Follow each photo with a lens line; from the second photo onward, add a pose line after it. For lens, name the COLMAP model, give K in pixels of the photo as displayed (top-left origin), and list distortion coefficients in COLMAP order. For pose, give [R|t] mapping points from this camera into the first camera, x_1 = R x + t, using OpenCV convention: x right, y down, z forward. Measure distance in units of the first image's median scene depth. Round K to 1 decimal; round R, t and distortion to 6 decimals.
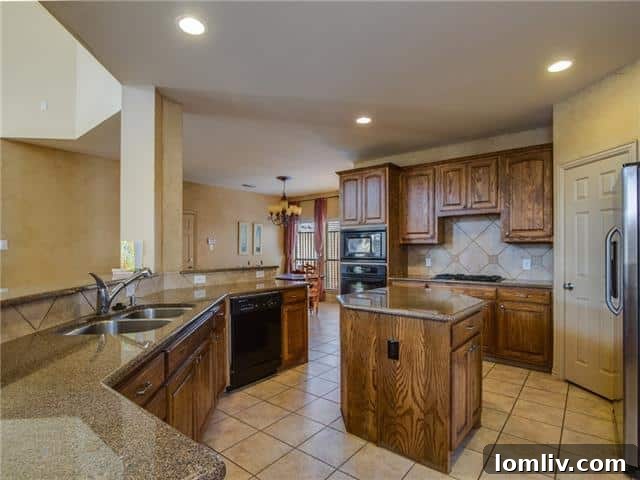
lens RADIAL K [[338.4, 0, 323.3], [0, 338.4, 249.2], [0, 0, 1]] dist [-0.005436, -0.000741]
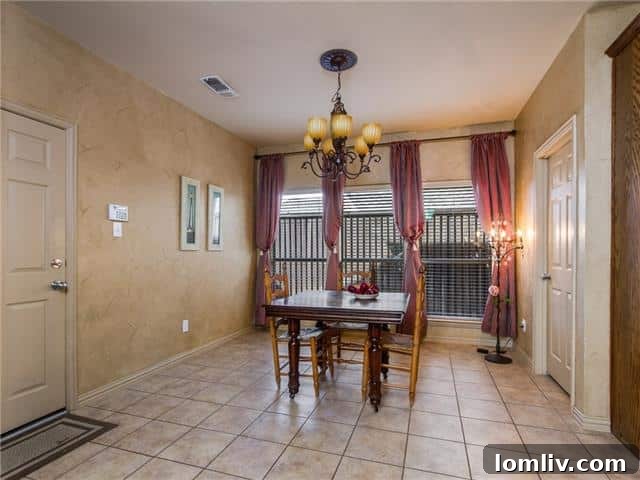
lens RADIAL K [[338.4, 0, 323.3], [0, 338.4, 249.2], [0, 0, 1]] dist [-0.005436, -0.000741]
pose [[0.933448, 0.004364, 0.358686, -0.225001], [-0.005612, 0.999981, 0.002436, 0.012189], [-0.358668, -0.004287, 0.933455, 0.512259]]
